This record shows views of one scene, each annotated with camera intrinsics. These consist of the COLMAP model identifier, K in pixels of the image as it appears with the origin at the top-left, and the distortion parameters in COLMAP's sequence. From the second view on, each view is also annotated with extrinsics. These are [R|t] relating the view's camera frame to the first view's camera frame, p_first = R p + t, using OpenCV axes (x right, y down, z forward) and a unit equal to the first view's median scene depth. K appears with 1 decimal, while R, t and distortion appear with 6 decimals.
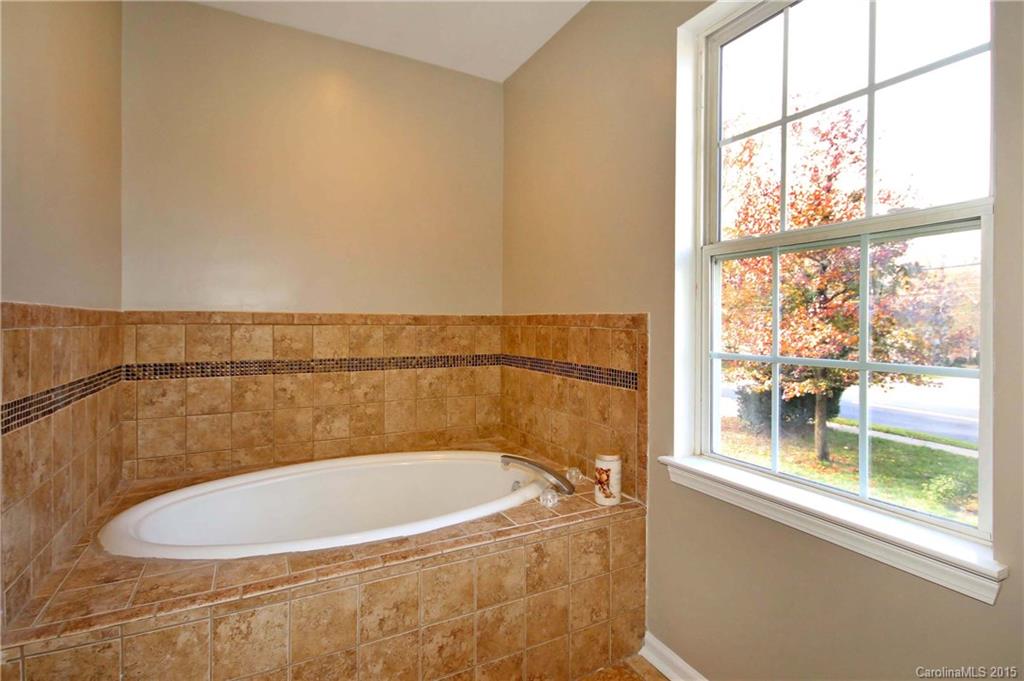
lens RADIAL K [[504.0, 0, 568.8], [0, 504.0, 324.9], [0, 0, 1]] dist [0.000824, 0.000001]
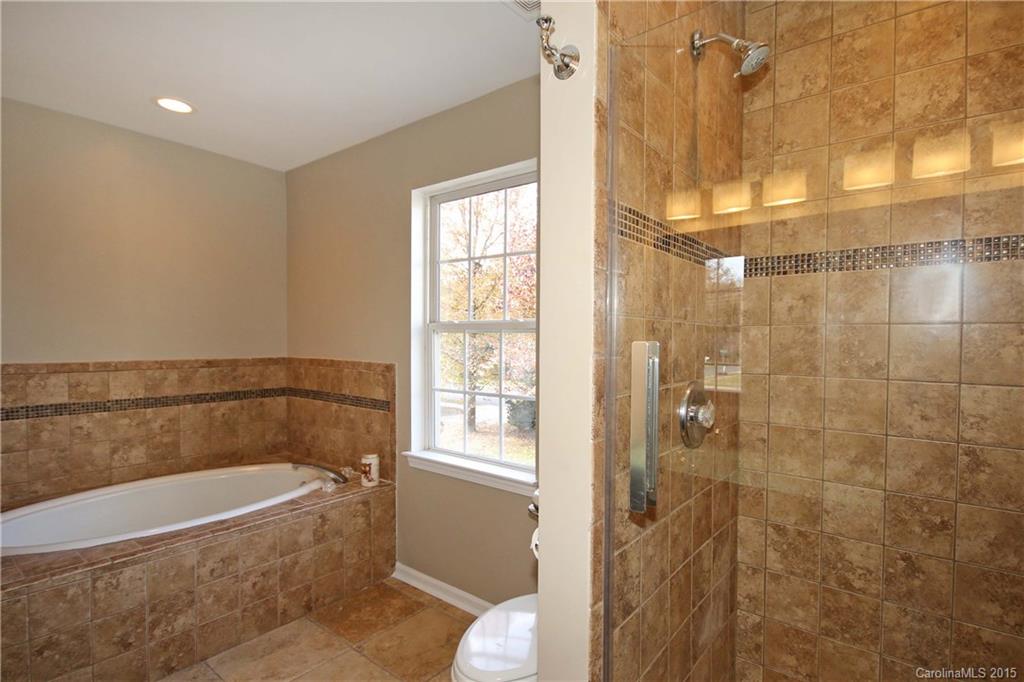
lens RADIAL K [[507.5, 0, 560.2], [0, 507.5, 345.7], [0, 0, 1]] dist [0.000619, -0.000548]
pose [[0.925496, -0.009961, 0.378626, 0.030608], [0.001123, 0.999722, 0.023556, -0.114095], [-0.378756, -0.021376, 0.925250, -0.662212]]
